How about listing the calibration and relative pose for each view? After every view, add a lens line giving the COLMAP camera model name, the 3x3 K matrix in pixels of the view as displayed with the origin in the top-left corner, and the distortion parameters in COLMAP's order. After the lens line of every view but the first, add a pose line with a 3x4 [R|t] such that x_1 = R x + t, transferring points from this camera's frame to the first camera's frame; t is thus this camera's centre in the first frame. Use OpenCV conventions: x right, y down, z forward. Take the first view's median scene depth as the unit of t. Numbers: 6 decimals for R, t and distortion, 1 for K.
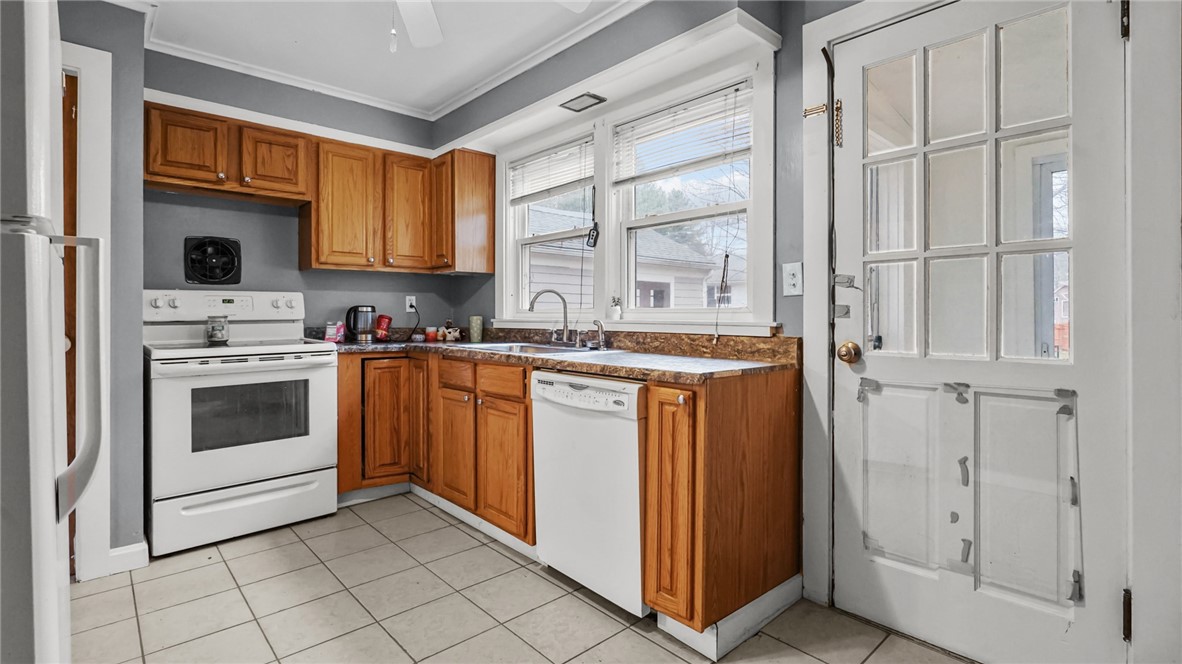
lens RADIAL K [[554.0, 0, 606.3], [0, 554.0, 313.0], [0, 0, 1]] dist [-0.002838, -0.000750]
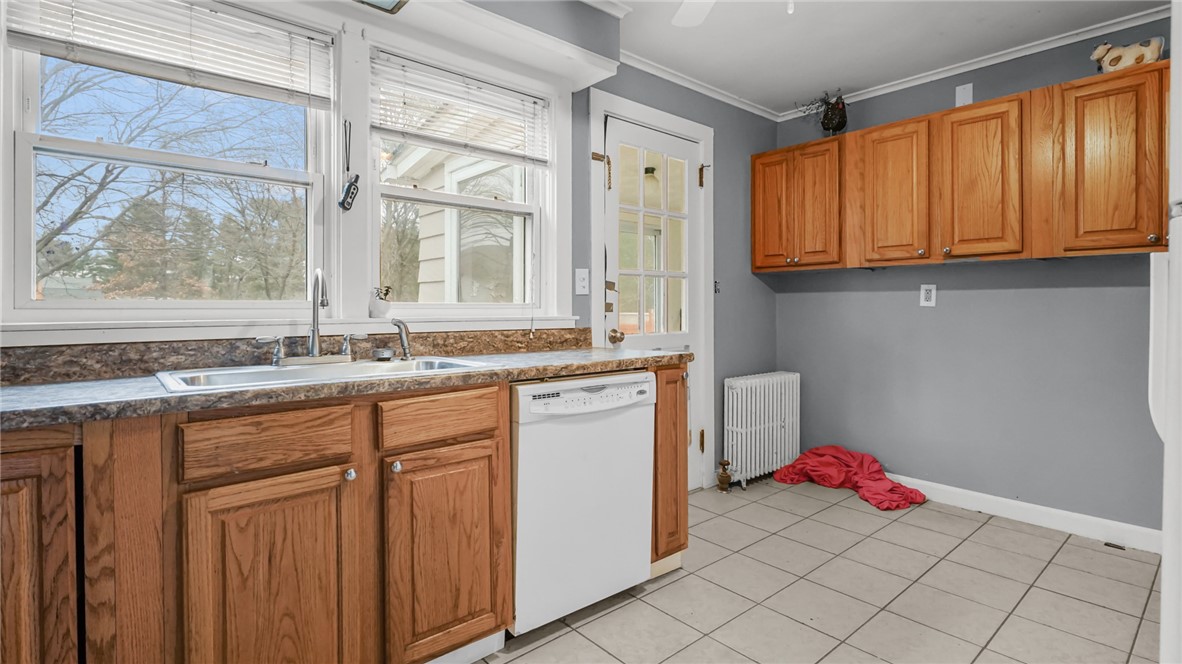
lens RADIAL K [[554.0, 0, 582.7], [0, 554.0, 311.2], [0, 0, 1]] dist [-0.002838, -0.000750]
pose [[0.045992, -0.005040, 0.998929, -0.687768], [-0.000205, 0.999987, 0.005055, -0.000248], [-0.998942, -0.000437, 0.045990, 0.695967]]
